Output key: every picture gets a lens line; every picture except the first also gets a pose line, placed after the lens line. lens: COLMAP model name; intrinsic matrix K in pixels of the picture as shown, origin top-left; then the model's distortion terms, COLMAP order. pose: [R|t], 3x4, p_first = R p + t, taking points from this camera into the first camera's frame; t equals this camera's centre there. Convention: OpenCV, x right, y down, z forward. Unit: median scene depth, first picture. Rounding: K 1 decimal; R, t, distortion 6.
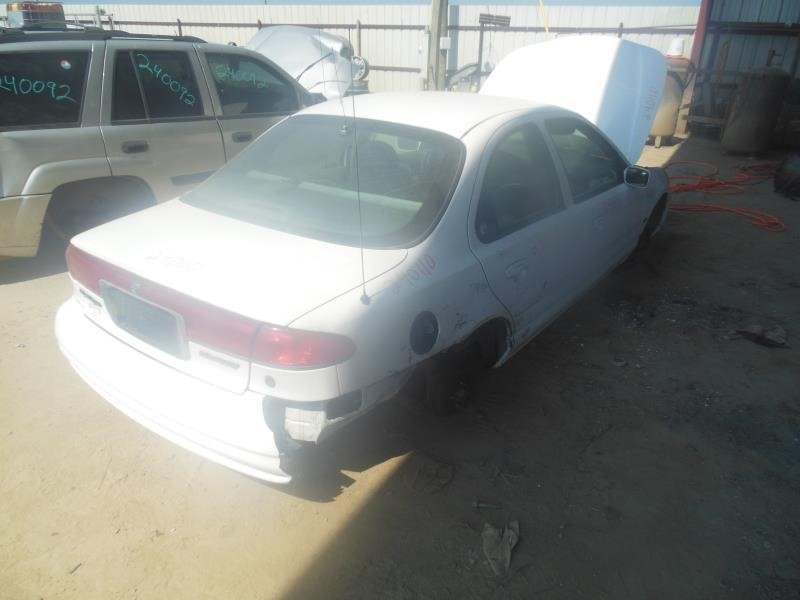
lens RADIAL K [[604.9, 0, 400.0], [0, 604.9, 300.0], [0, 0, 1]] dist [-0.065100, 0.114931]
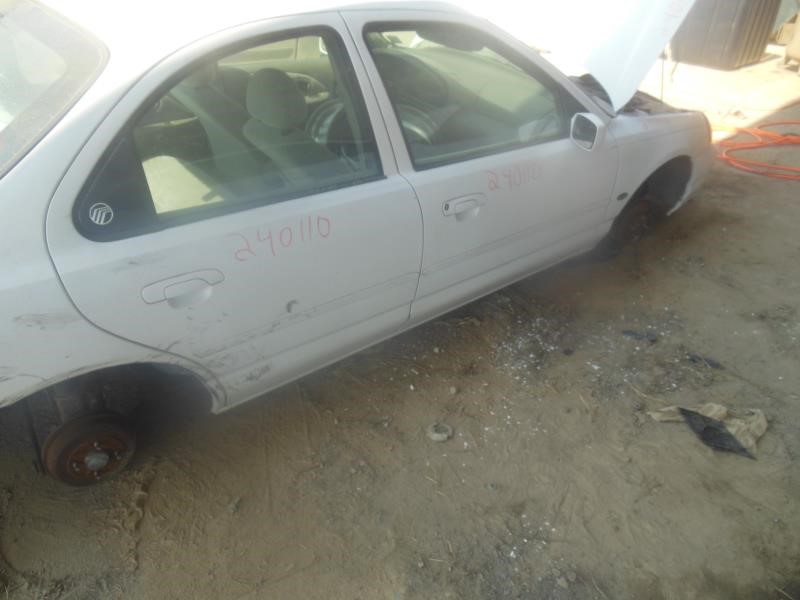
lens RADIAL K [[604.9, 0, 400.0], [0, 604.9, 300.0], [0, 0, 1]] dist [-0.065100, 0.114931]
pose [[0.965833, 0.160754, -0.203284, 0.392336], [-0.127162, 0.977420, 0.168760, -0.123615], [0.225823, -0.137144, 0.964466, 0.359167]]
